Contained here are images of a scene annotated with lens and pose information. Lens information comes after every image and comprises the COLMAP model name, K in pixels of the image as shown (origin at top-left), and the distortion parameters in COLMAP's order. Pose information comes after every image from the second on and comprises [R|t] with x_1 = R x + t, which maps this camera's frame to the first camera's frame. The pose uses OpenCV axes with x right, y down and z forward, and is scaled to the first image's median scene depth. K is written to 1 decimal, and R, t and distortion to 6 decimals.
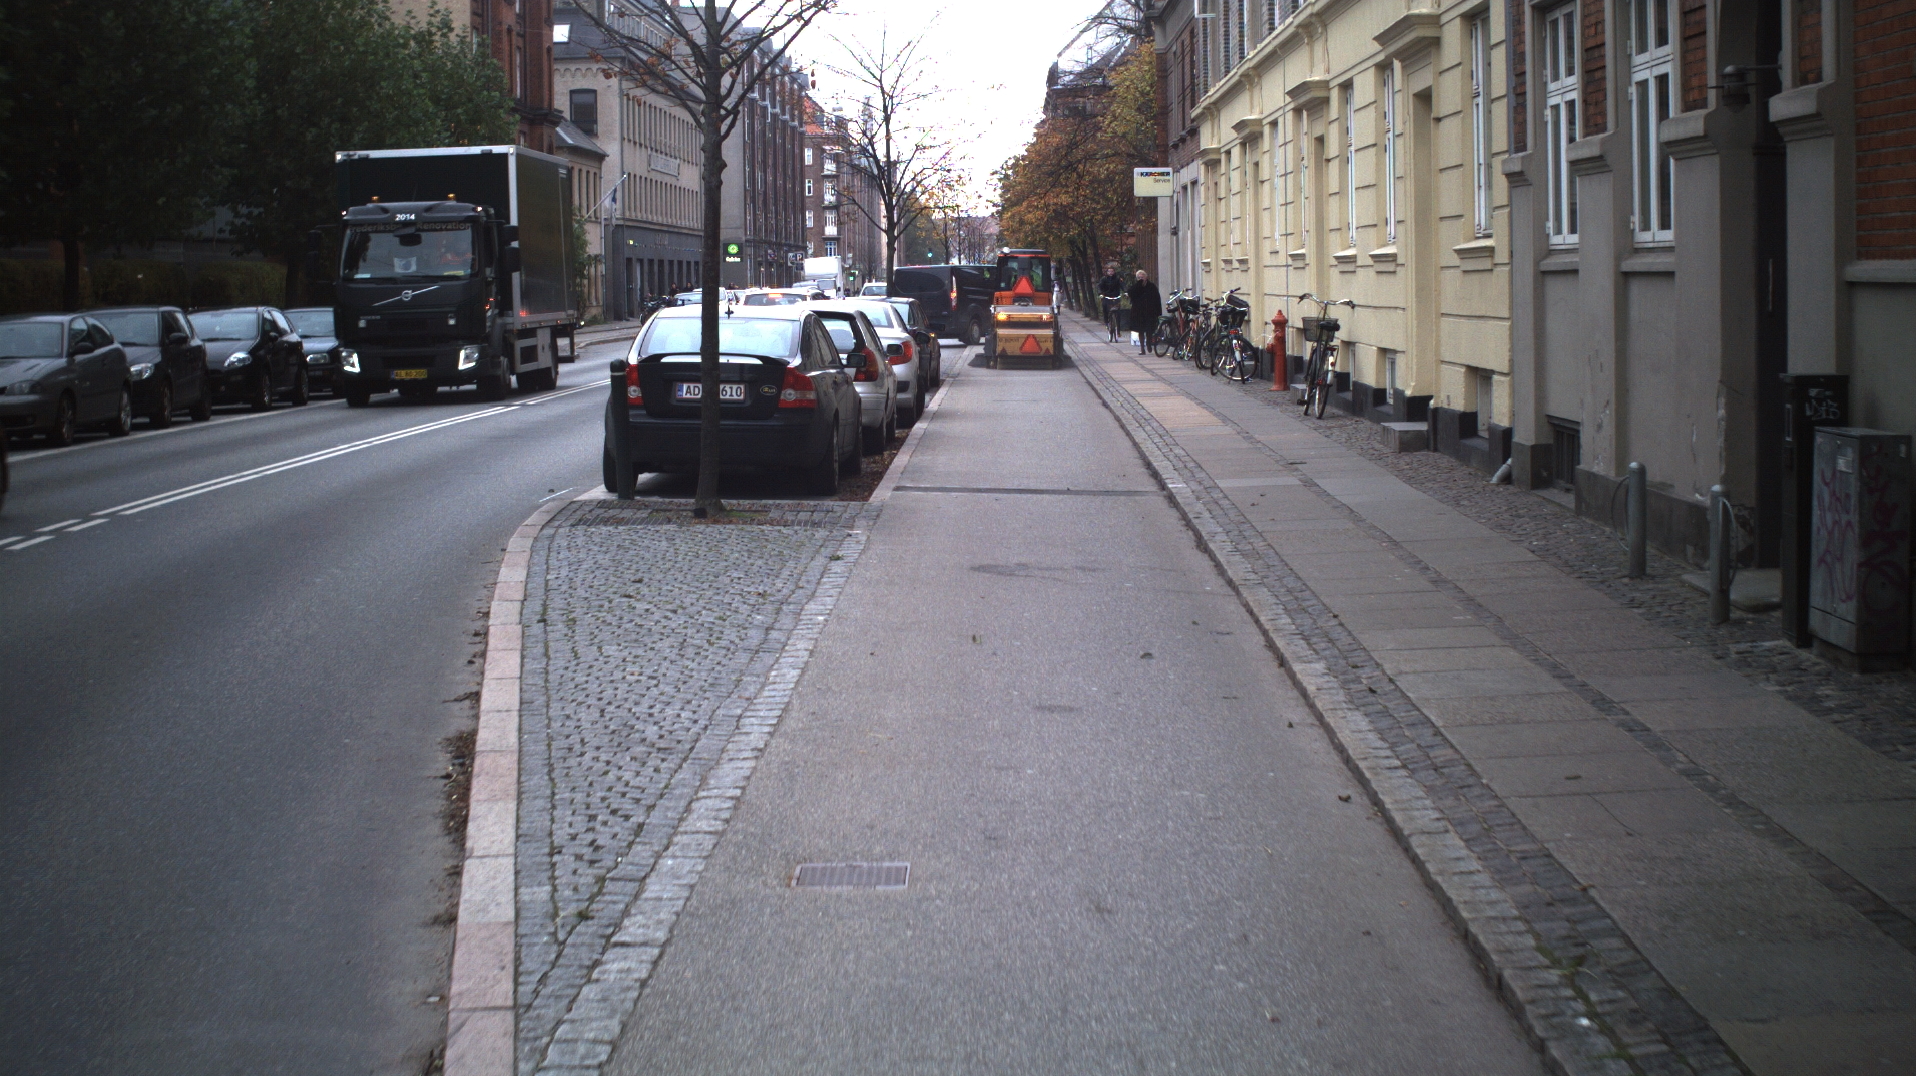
lens RADIAL K [[3434.2, 0, 958.0], [0, 3434.2, 538.0], [0, 0, 1]] dist [-0.264845, 0.273158]
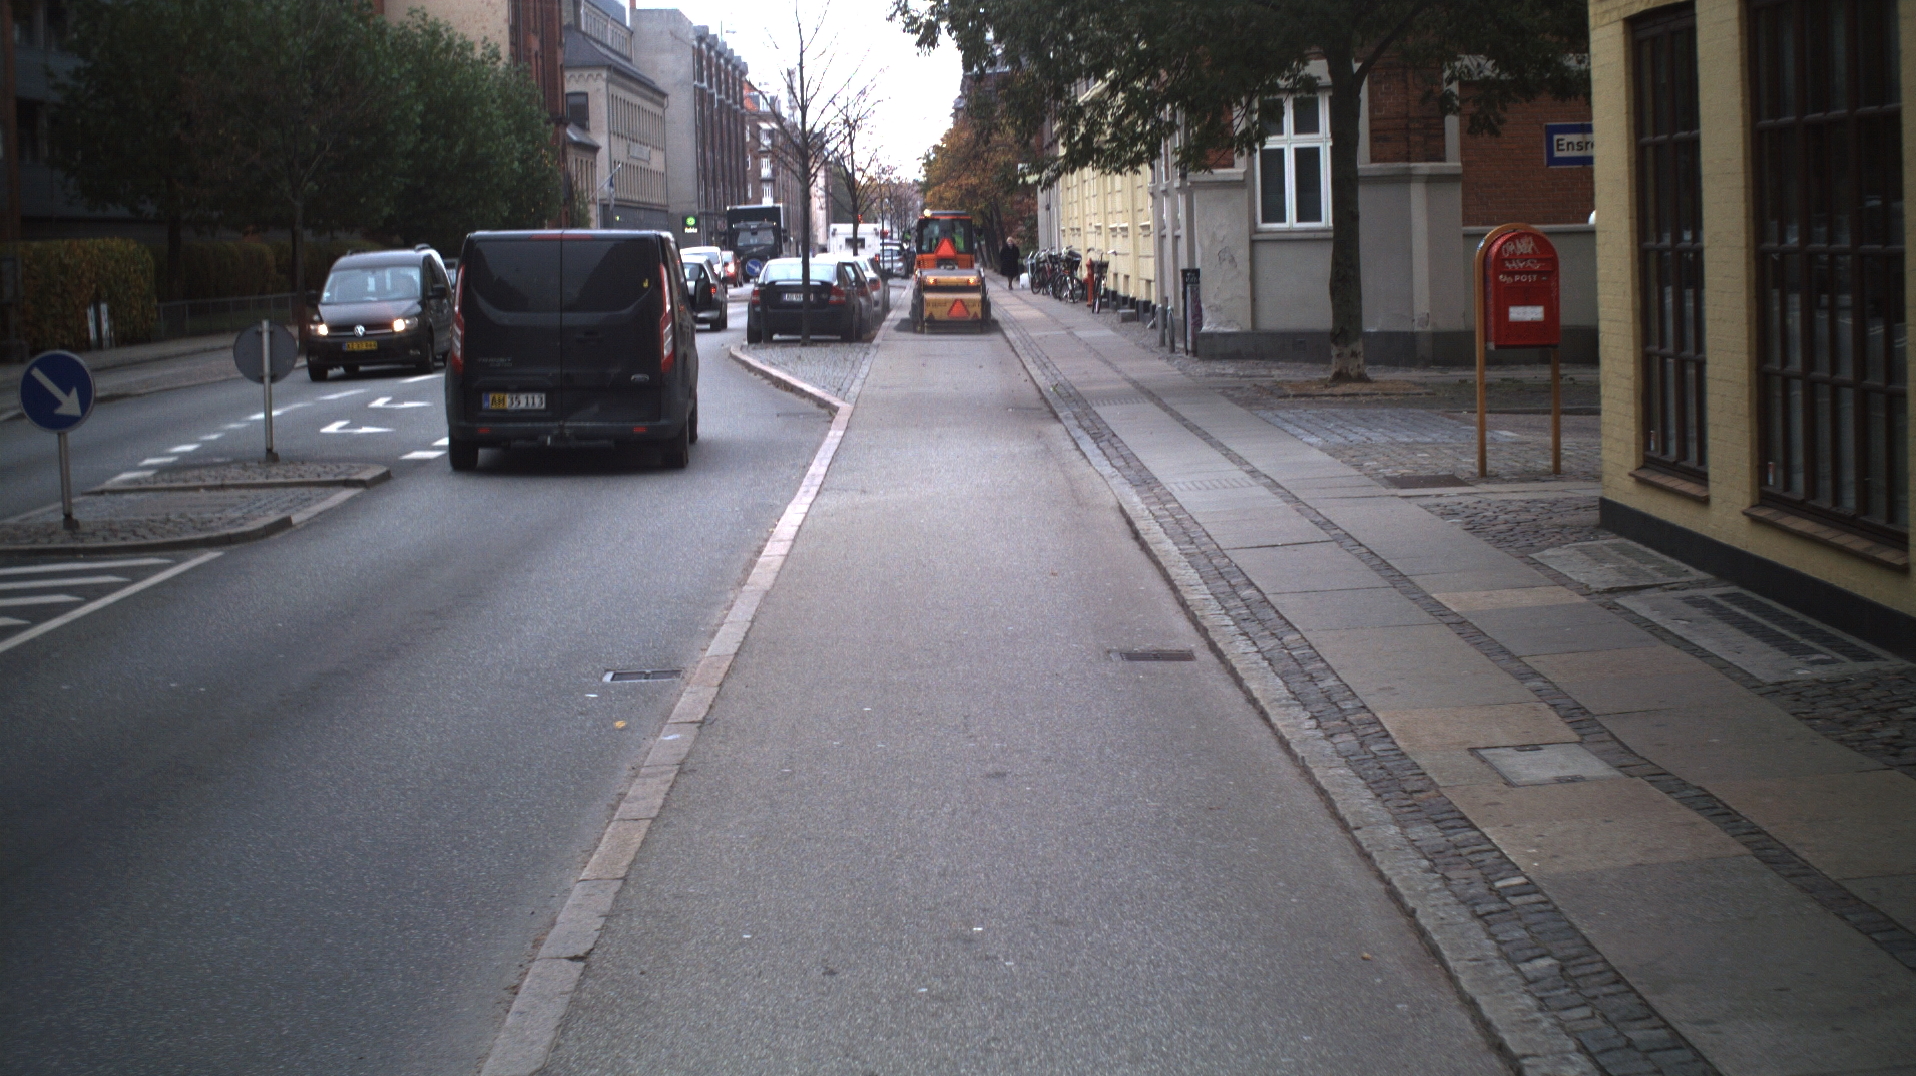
lens RADIAL K [[3434.2, 0, 958.0], [0, 3434.2, 538.0], [0, 0, 1]] dist [-0.264845, 0.273158]
pose [[0.999581, -0.020092, 0.020839, -0.006165], [0.019870, 0.999744, 0.010830, 0.029901], [-0.021052, -0.010411, 0.999724, -0.399464]]
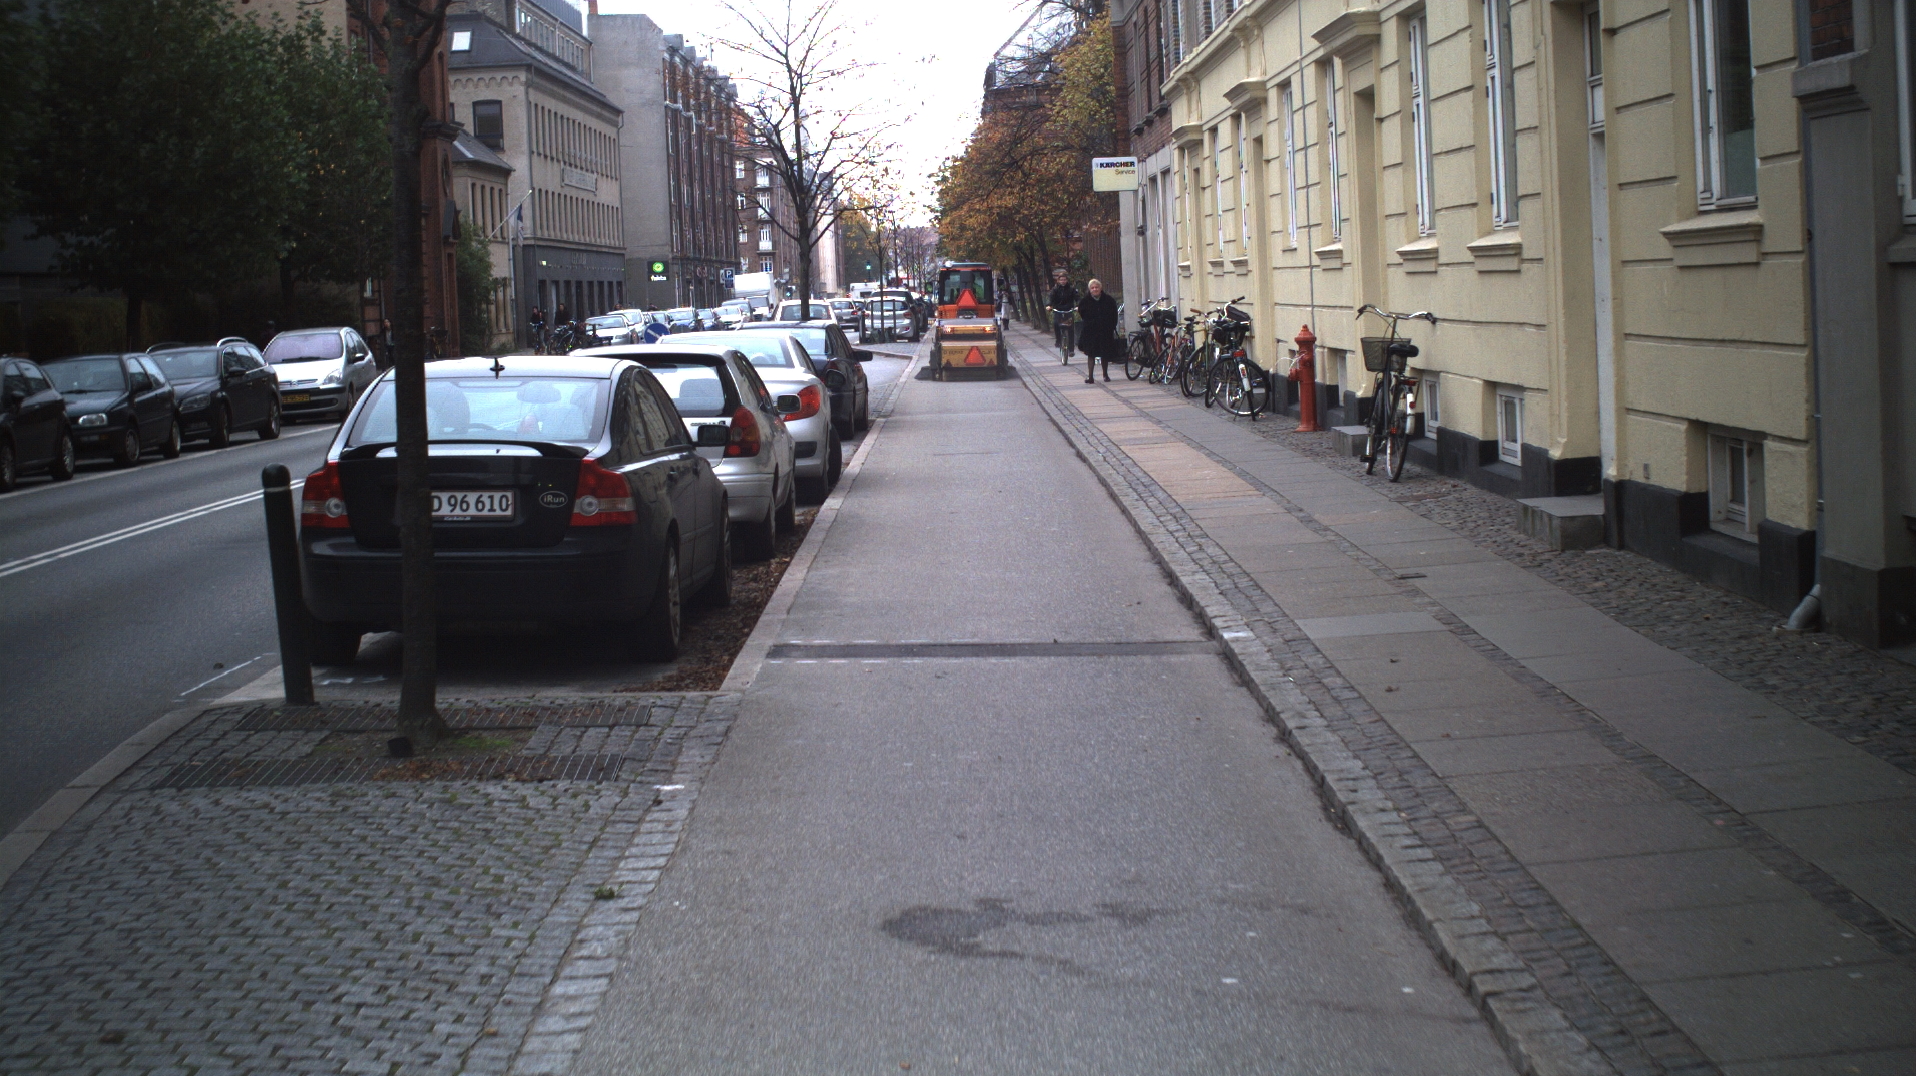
lens RADIAL K [[3434.2, 0, 958.0], [0, 3434.2, 538.0], [0, 0, 1]] dist [-0.264845, 0.273158]
pose [[0.999429, -0.030421, 0.014736, 0.002162], [0.030467, 0.999531, -0.002926, -0.010663], [-0.014640, 0.003374, 0.999887, 0.131964]]
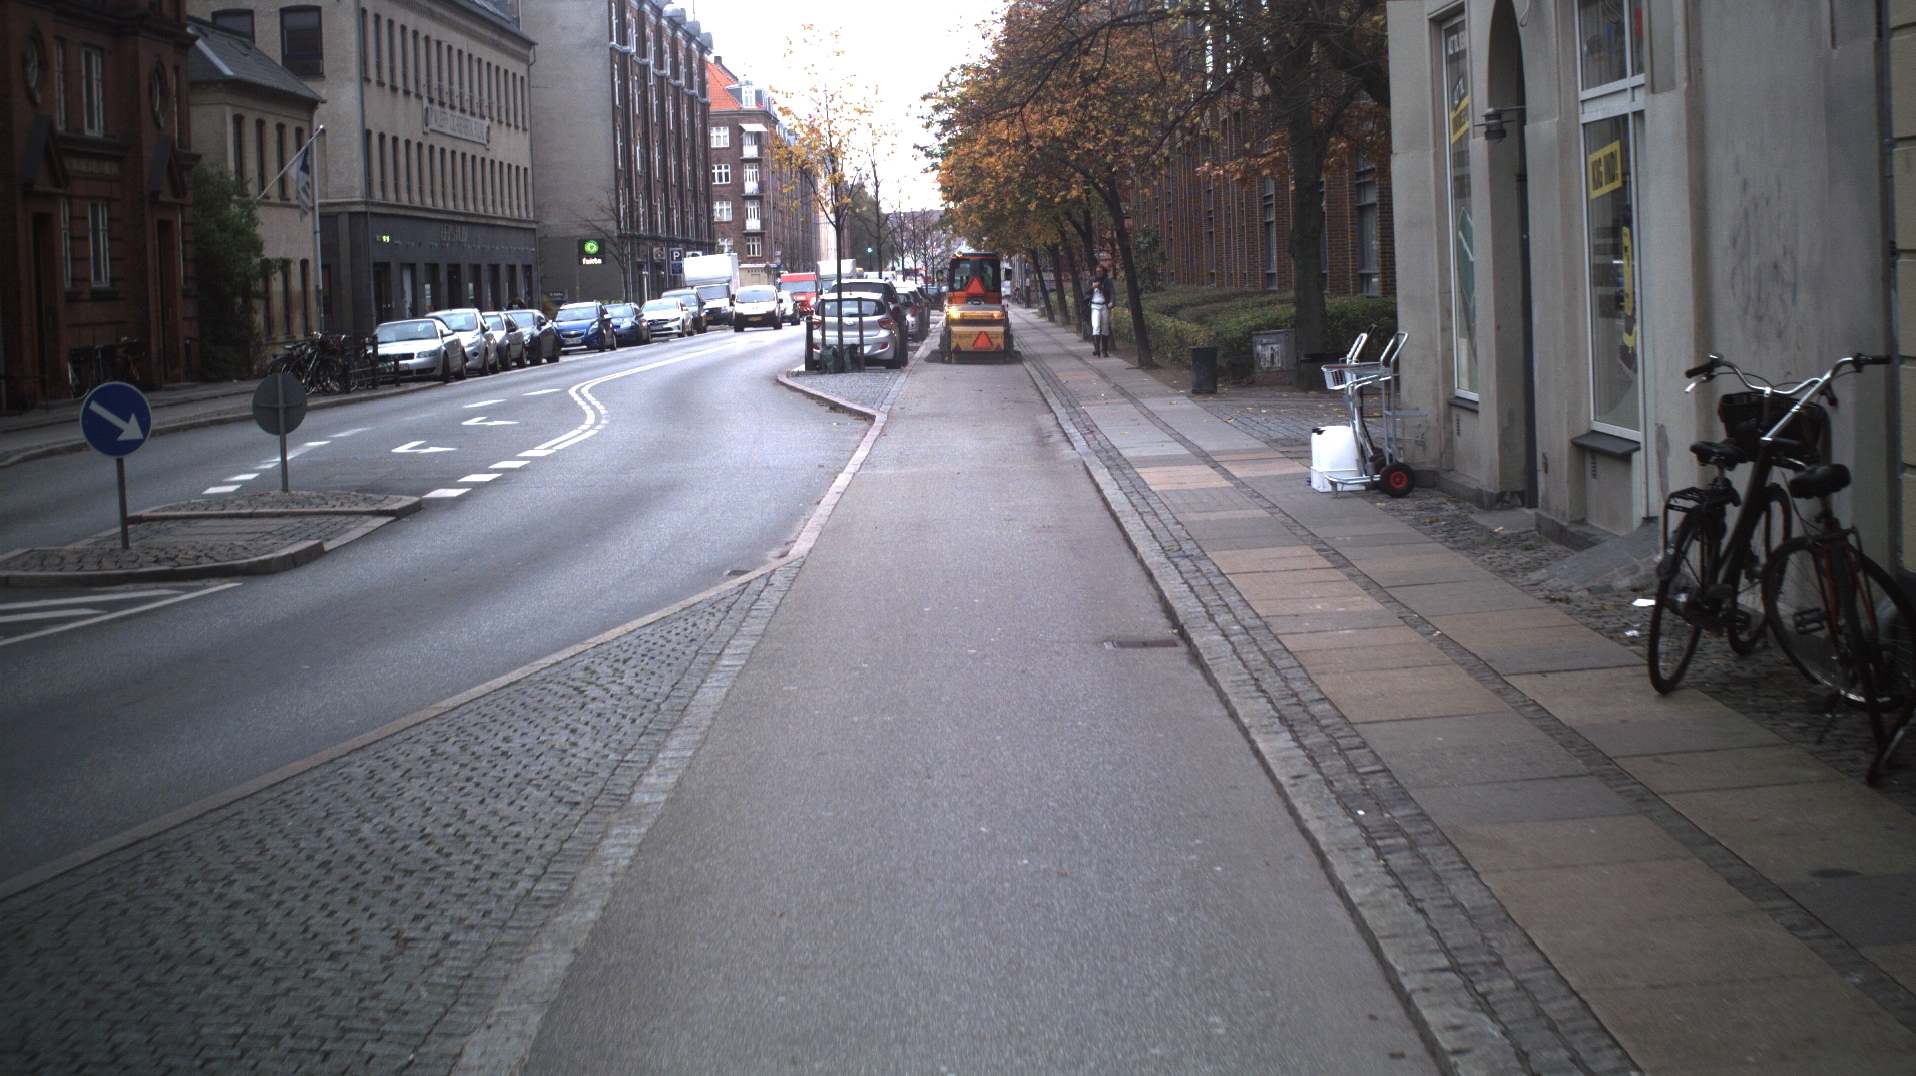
lens RADIAL K [[3434.2, 0, 958.0], [0, 3434.2, 538.0], [0, 0, 1]] dist [-0.264845, 0.273158]
pose [[0.999655, -0.024087, 0.010442, 0.012508], [0.024076, 0.999709, 0.001236, -0.052138], [-0.010469, -0.000984, 0.999945, 0.662407]]
